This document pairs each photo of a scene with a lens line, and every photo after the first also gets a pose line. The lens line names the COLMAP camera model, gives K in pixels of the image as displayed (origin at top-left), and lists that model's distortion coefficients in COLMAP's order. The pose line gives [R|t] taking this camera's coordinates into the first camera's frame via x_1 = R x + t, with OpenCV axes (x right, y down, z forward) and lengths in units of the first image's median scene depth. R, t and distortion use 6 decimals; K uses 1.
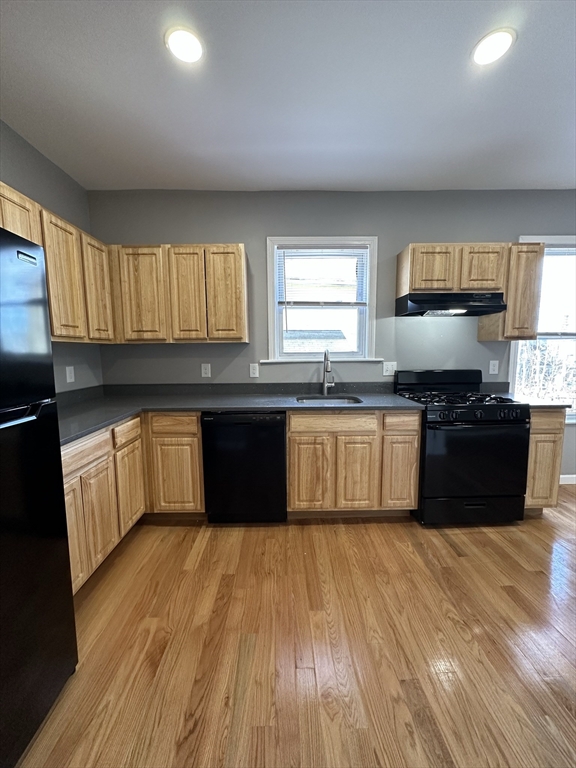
lens RADIAL K [[304.8, 0, 287.4], [0, 304.8, 384.2], [0, 0, 1]] dist [-0.003600, 0.000200]
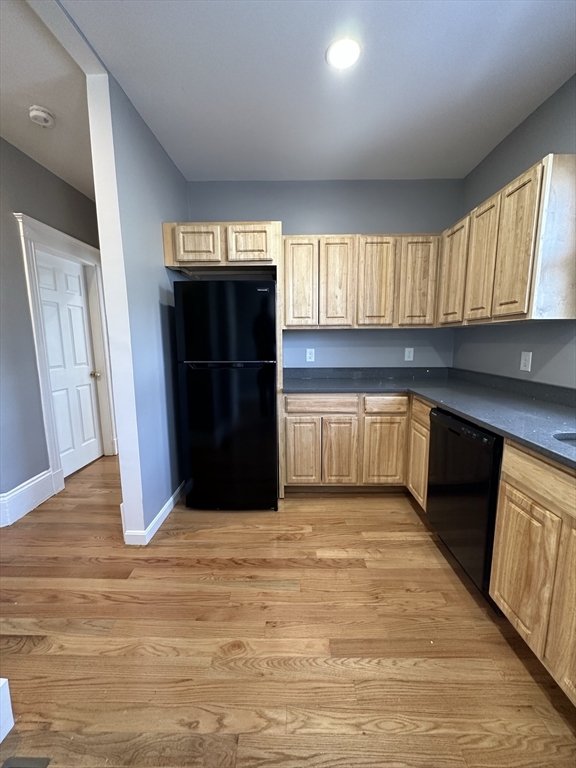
lens RADIAL K [[304.8, 0, 287.4], [0, 304.8, 384.2], [0, 0, 1]] dist [-0.003600, 0.000200]
pose [[-0.030738, 0.152475, -0.987829, 0.640878], [-0.100623, 0.982803, 0.154830, -0.065182], [0.994450, 0.104158, -0.014867, 0.646780]]
